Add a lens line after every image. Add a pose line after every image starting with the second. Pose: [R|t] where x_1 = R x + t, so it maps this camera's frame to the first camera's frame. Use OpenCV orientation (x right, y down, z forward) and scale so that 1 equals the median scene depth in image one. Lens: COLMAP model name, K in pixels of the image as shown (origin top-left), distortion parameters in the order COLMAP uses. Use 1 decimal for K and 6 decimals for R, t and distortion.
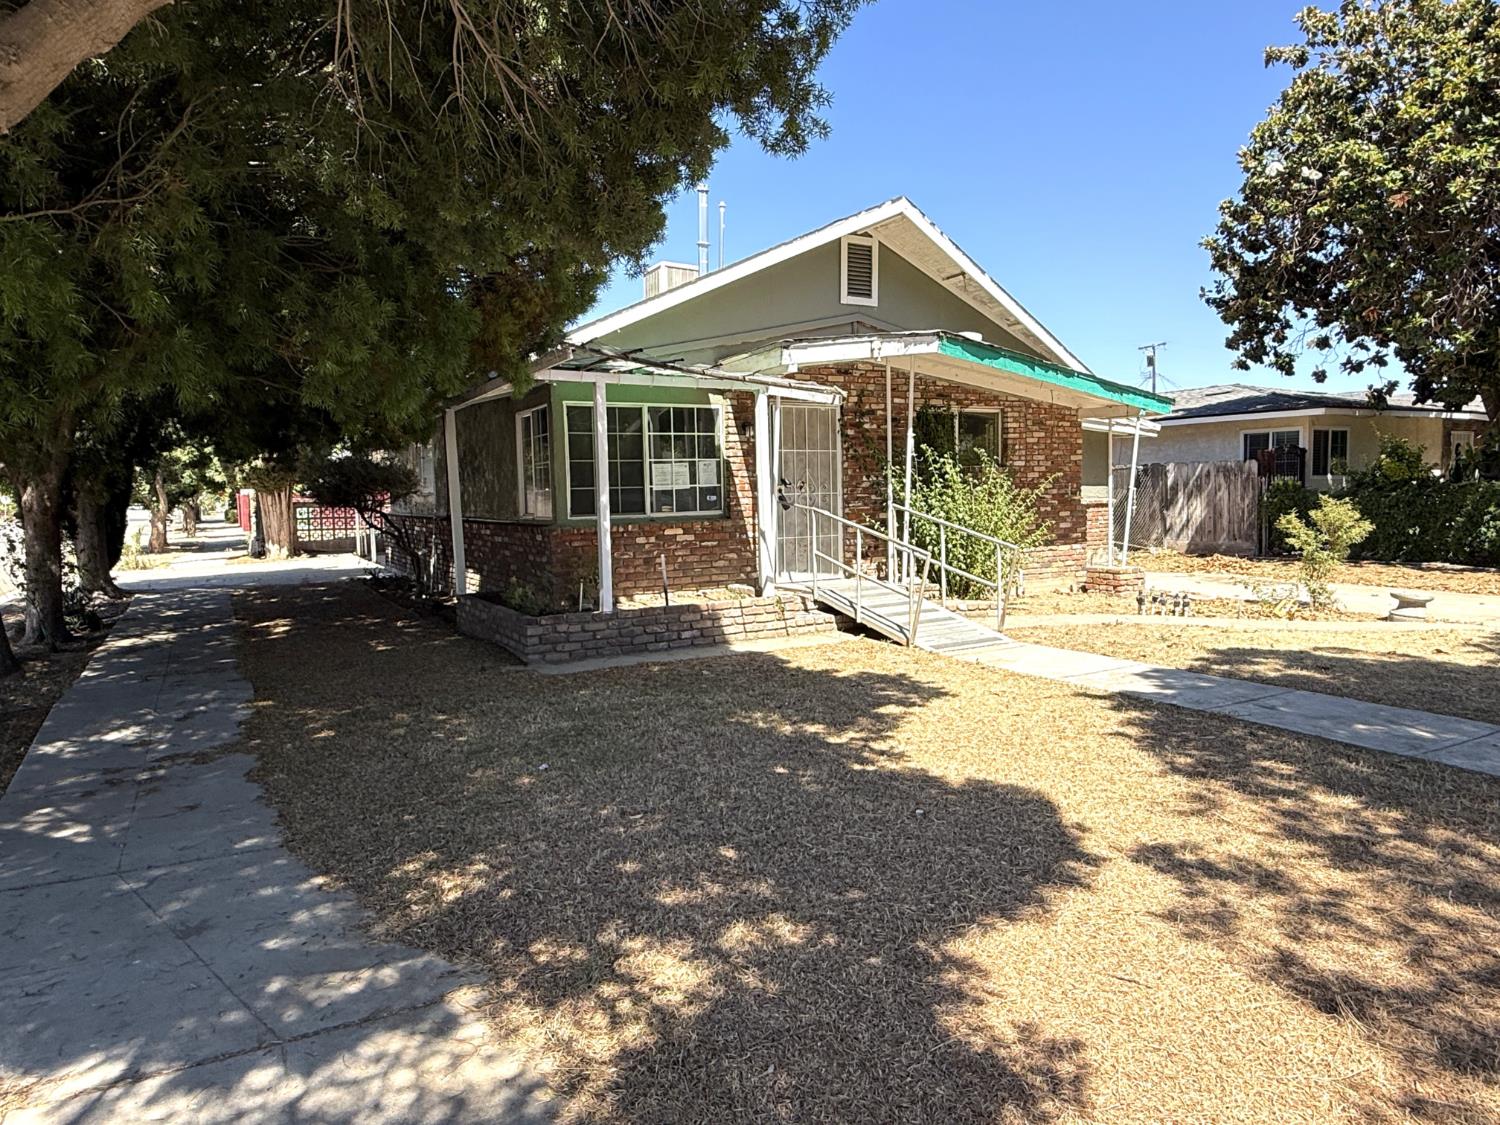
lens RADIAL K [[948.7, 0, 750.0], [0, 948.7, 562.5], [0, 0, 1]] dist [0.003979, 0.004438]
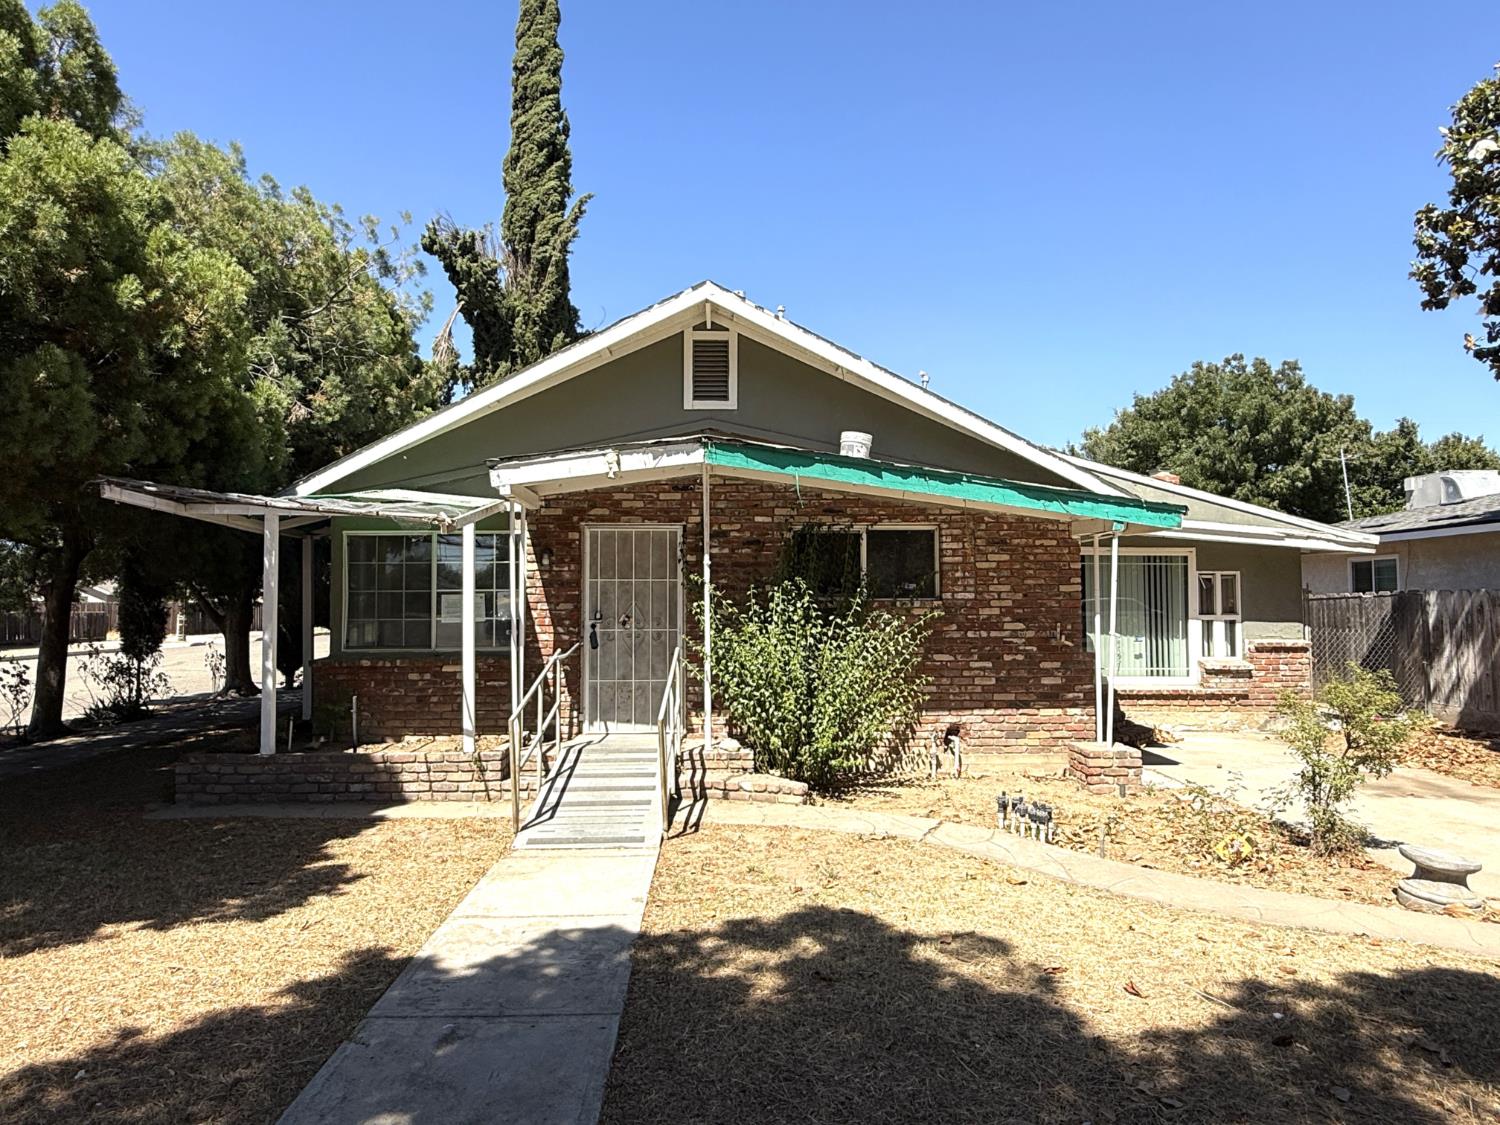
lens RADIAL K [[948.7, 0, 750.0], [0, 948.7, 562.5], [0, 0, 1]] dist [0.003979, 0.004438]
pose [[0.880955, -0.000856, -0.473199, 0.544931], [-0.052041, 0.993757, -0.098684, -0.052880], [0.470330, 0.111562, 0.875411, 0.286935]]
